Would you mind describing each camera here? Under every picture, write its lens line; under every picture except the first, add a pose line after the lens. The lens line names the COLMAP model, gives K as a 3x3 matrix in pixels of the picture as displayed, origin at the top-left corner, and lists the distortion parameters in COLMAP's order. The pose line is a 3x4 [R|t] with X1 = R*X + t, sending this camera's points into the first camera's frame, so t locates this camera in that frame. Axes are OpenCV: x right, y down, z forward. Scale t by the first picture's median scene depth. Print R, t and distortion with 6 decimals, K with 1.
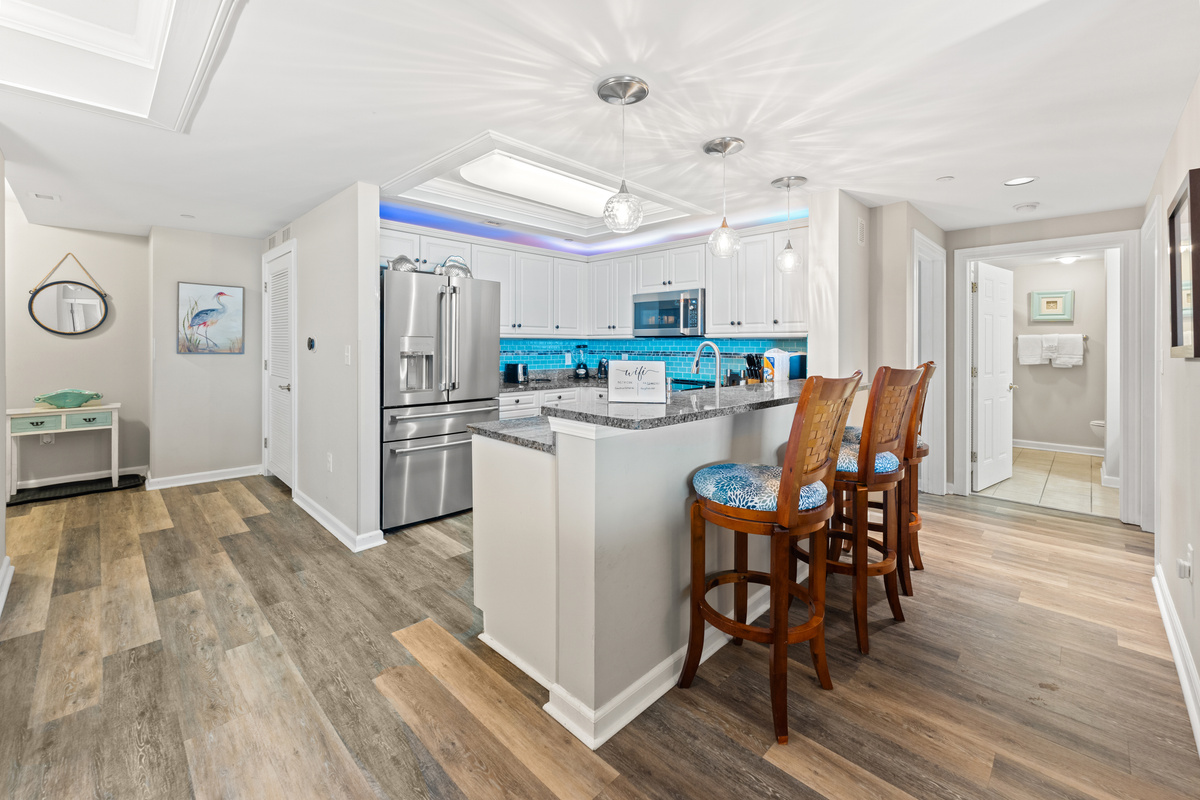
lens RADIAL K [[493.5, 0, 581.7], [0, 493.5, 331.2], [0, 0, 1]] dist [-0.001895, -0.000362]
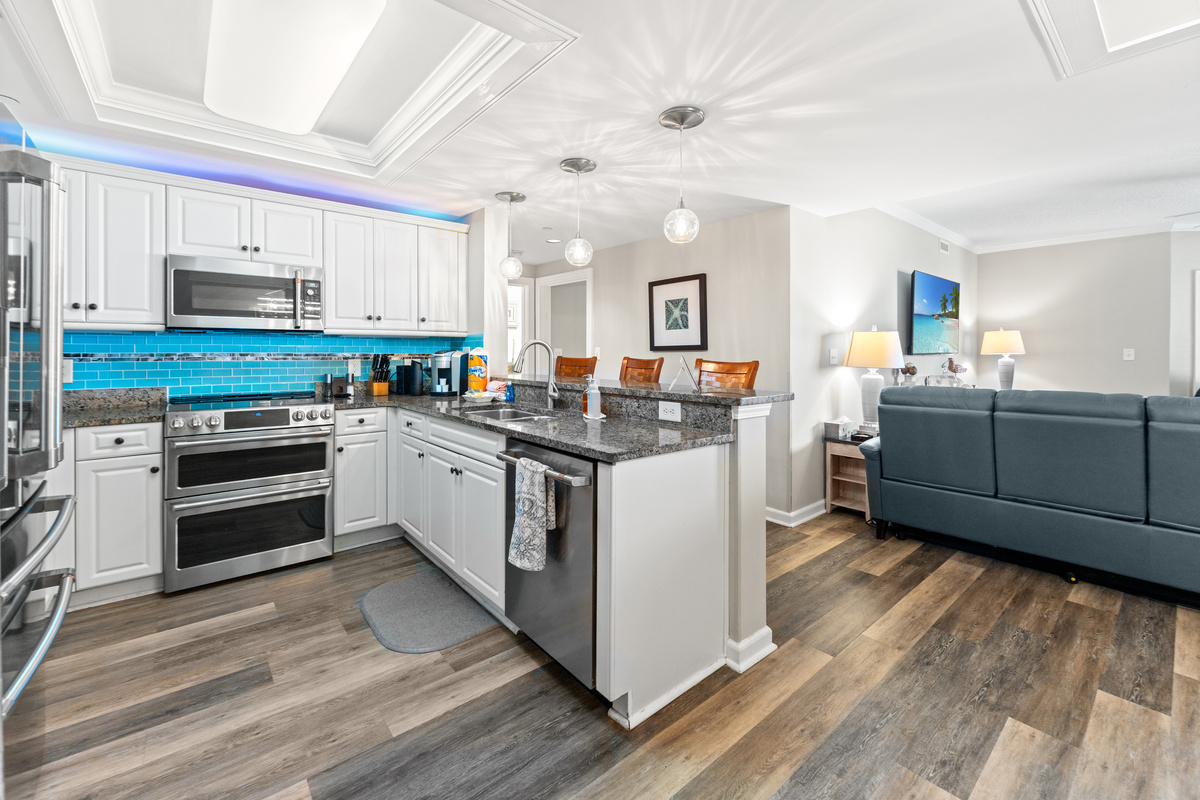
lens RADIAL K [[501.8, 0, 606.2], [0, 501.8, 349.4], [0, 0, 1]] dist [-0.001431, -0.000484]
pose [[0.068847, -0.011202, 0.997564, -1.013461], [-0.035990, 0.999258, 0.013705, 0.021670], [-0.996978, -0.036846, 0.068392, 1.036248]]
